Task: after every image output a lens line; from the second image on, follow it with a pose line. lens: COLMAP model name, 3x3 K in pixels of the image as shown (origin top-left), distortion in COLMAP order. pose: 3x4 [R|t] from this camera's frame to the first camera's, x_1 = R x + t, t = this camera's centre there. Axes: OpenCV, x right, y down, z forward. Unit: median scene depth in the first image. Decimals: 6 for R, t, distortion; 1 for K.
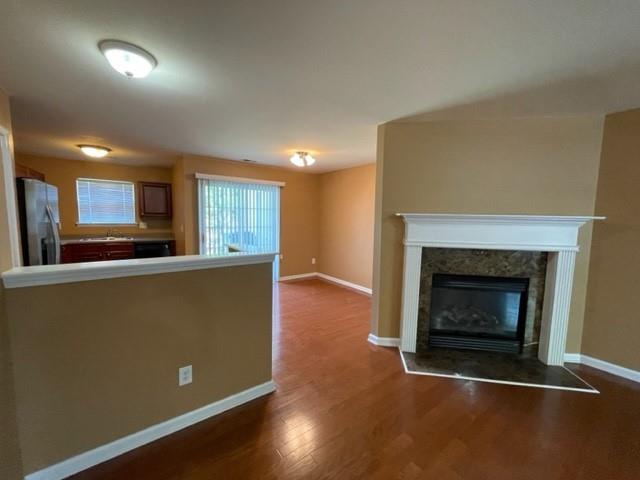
lens RADIAL K [[257.9, 0, 320.0], [0, 257.9, 240.0], [0, 0, 1]] dist [-0.003213, -0.000093]
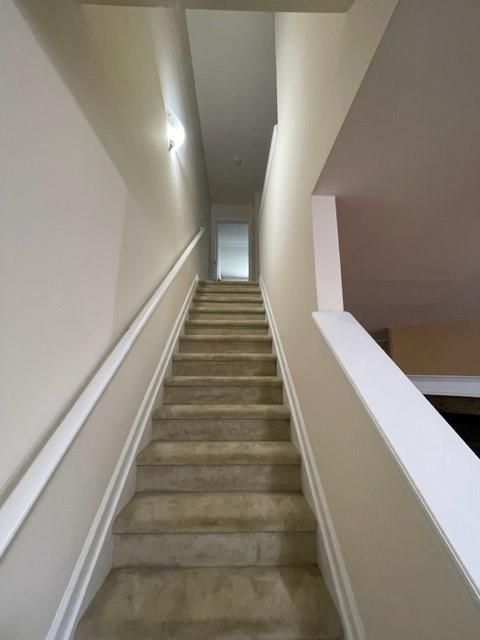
lens RADIAL K [[257.9, 0, 240.0], [0, 257.9, 320.0], [0, 0, 1]] dist [-0.003213, -0.000093]
pose [[0.826565, -0.117499, -0.550440, 0.233567], [-0.039111, 0.963613, -0.264426, 0.031037], [0.561481, 0.240094, 0.791893, -0.708104]]
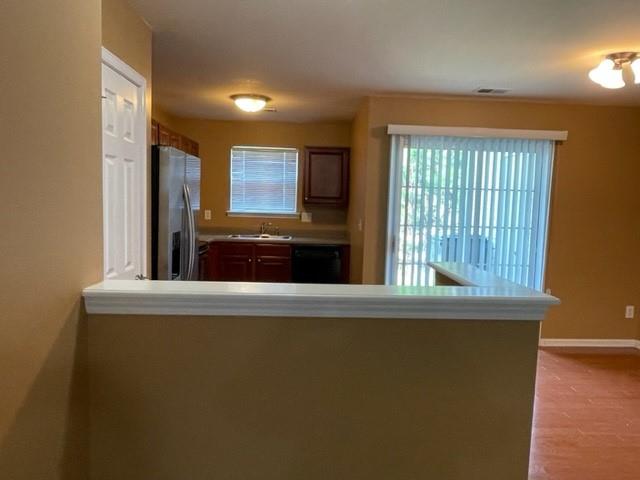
lens RADIAL K [[471.0, 0, 320.0], [0, 471.0, 240.0], [0, 0, 1]] dist [-0.001448, -0.004485]
pose [[0.829504, 0.054086, -0.555876, -0.032691], [-0.064000, 0.997949, 0.001595, -0.007767], [0.554822, 0.034253, 0.831264, 0.095190]]
